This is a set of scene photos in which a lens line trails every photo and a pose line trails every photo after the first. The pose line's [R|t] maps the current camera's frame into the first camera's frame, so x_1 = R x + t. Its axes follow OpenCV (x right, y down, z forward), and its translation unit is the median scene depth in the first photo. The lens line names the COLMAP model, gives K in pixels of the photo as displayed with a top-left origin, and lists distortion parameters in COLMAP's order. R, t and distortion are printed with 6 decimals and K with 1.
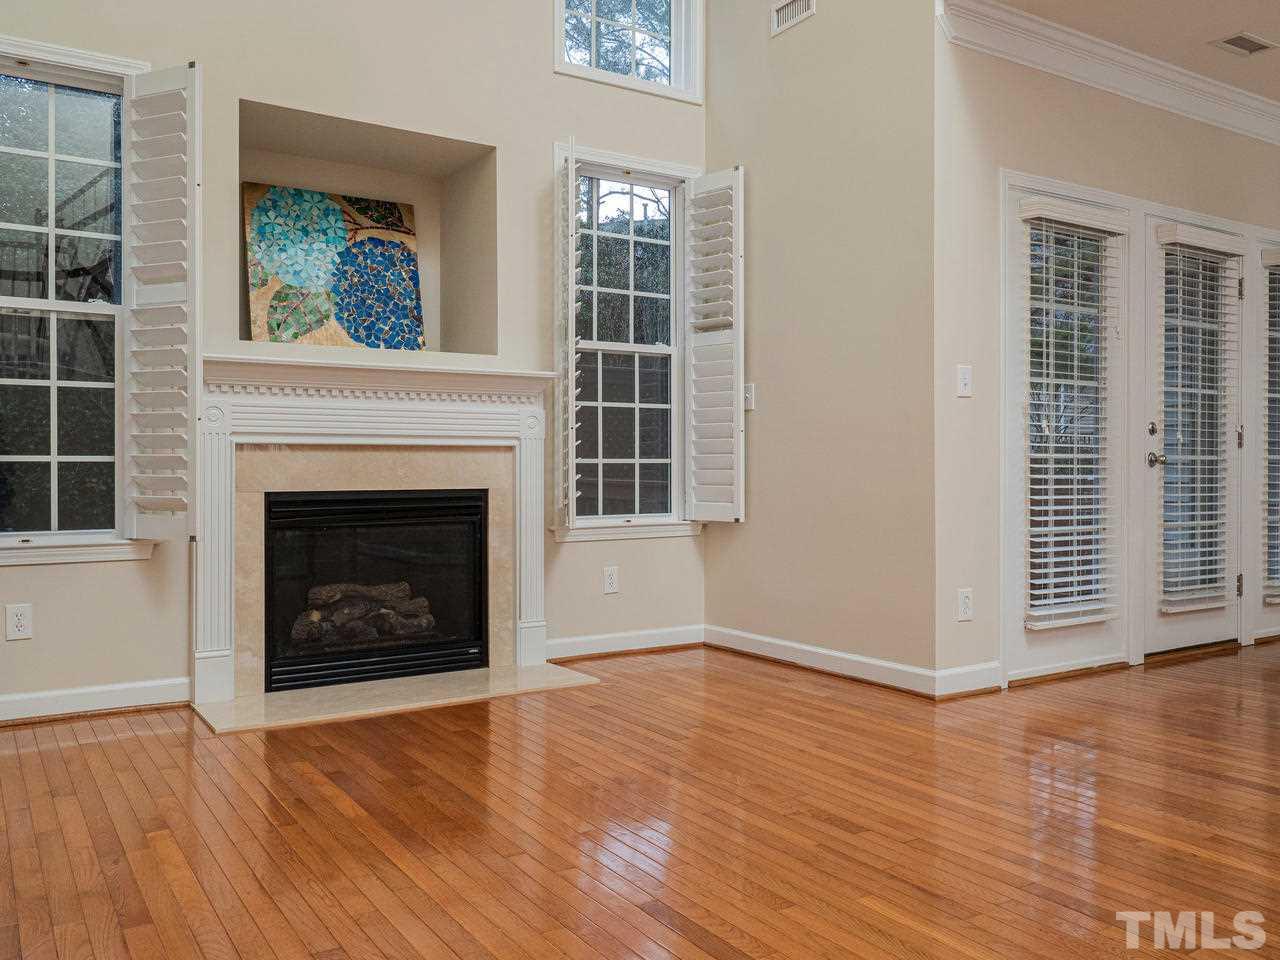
lens RADIAL K [[1035.2, 0, 608.0], [0, 1035.2, 473.3], [0, 0, 1]] dist [0.004270, -0.006616]
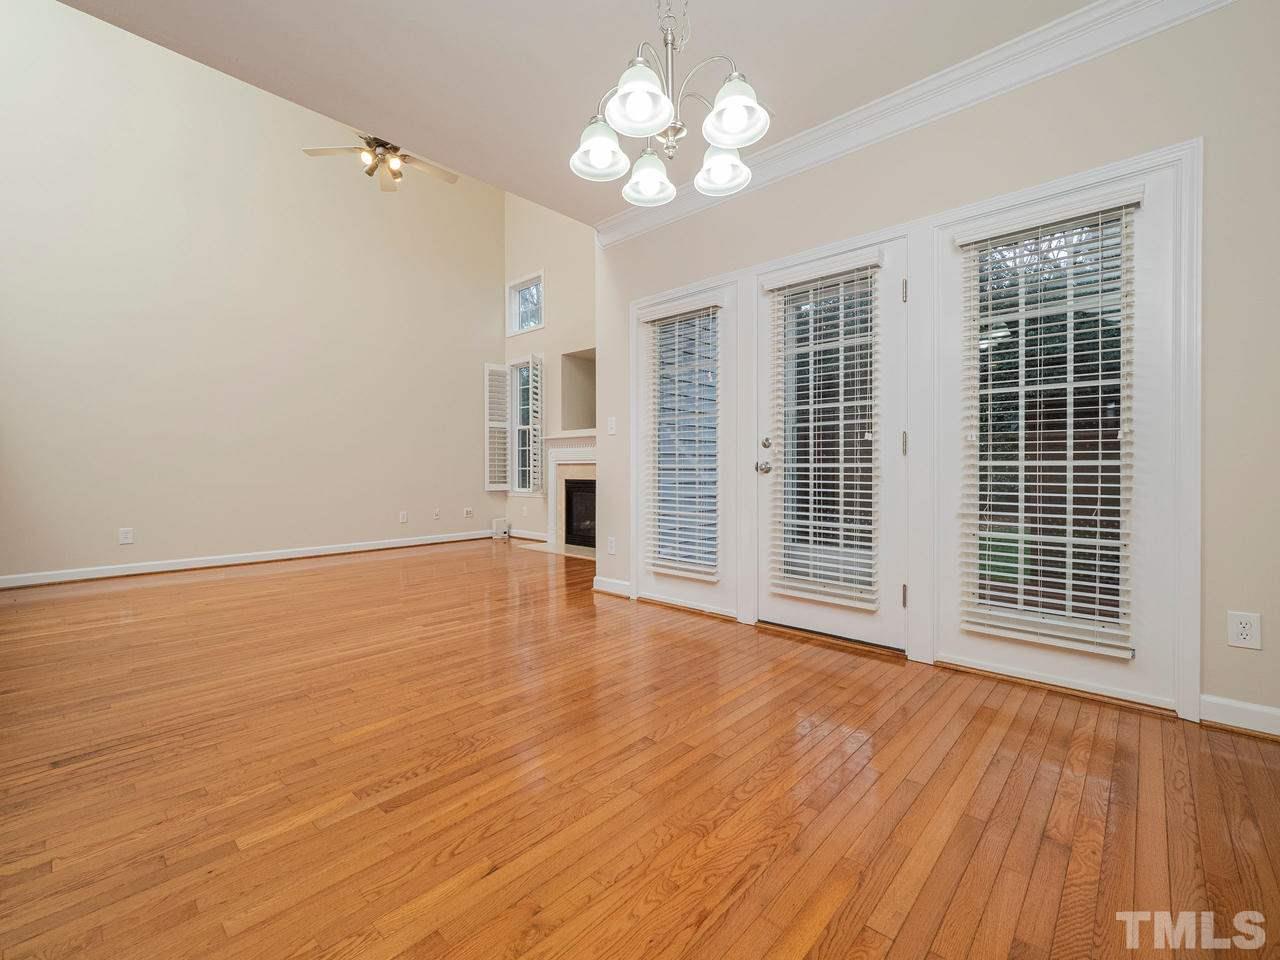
lens RADIAL K [[545.9, 0, 667.8], [0, 545.9, 474.5], [0, 0, 1]] dist [0.004711, -0.003026]
pose [[0.297270, 0.008497, -0.954756, 1.129363], [-0.012549, 0.999909, 0.004991, -0.006309], [0.954711, 0.010497, 0.297350, 0.692338]]
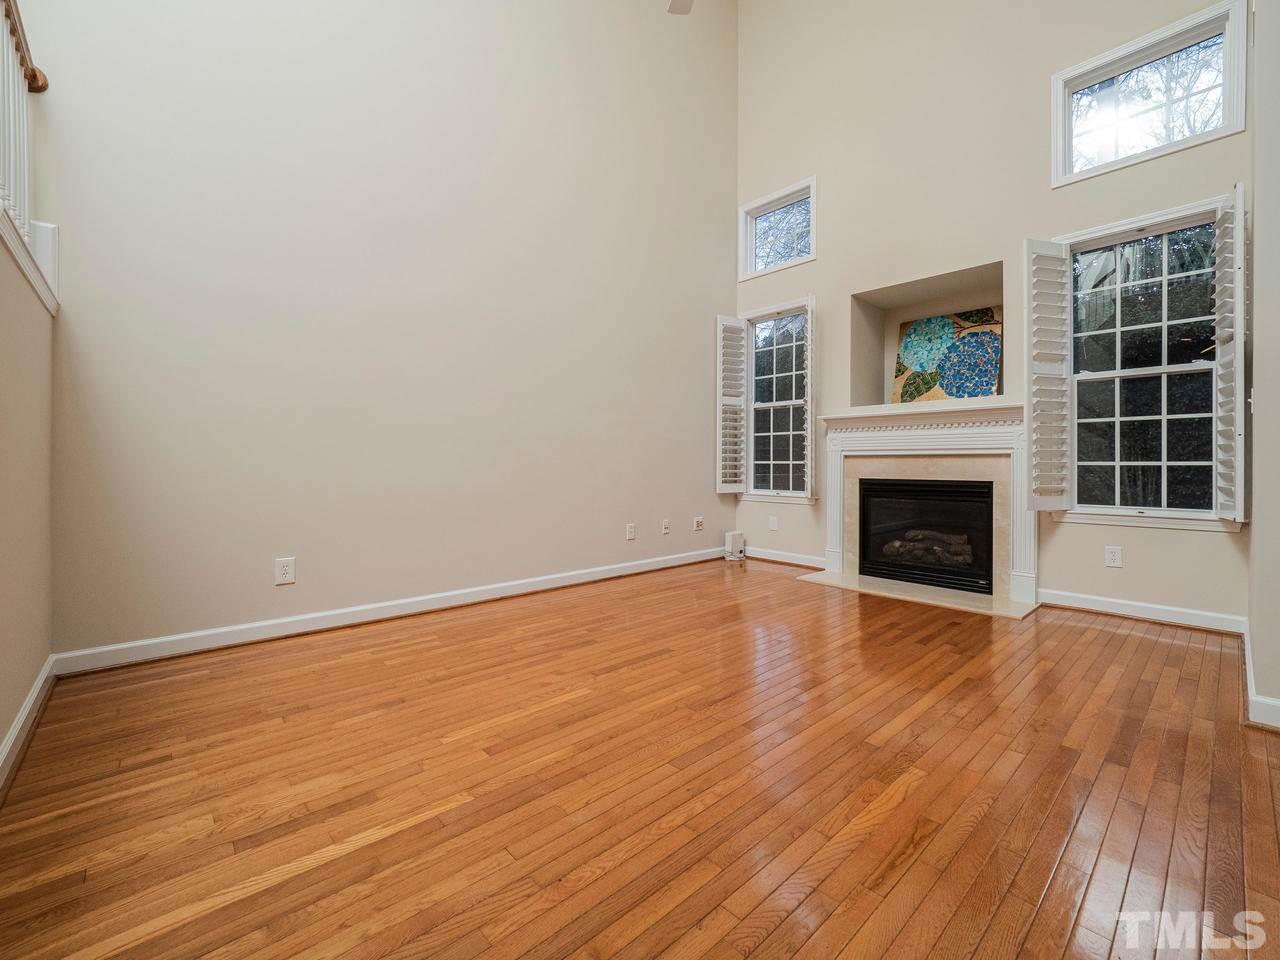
lens RADIAL K [[545.9, 0, 663.2], [0, 545.9, 472.6], [0, 0, 1]] dist [0.004711, -0.003026]
pose [[0.201136, 0.016440, -0.979425, 0.575165], [-0.013535, 0.999810, 0.014003, -0.002698], [0.979470, 0.010440, 0.201320, 0.334112]]
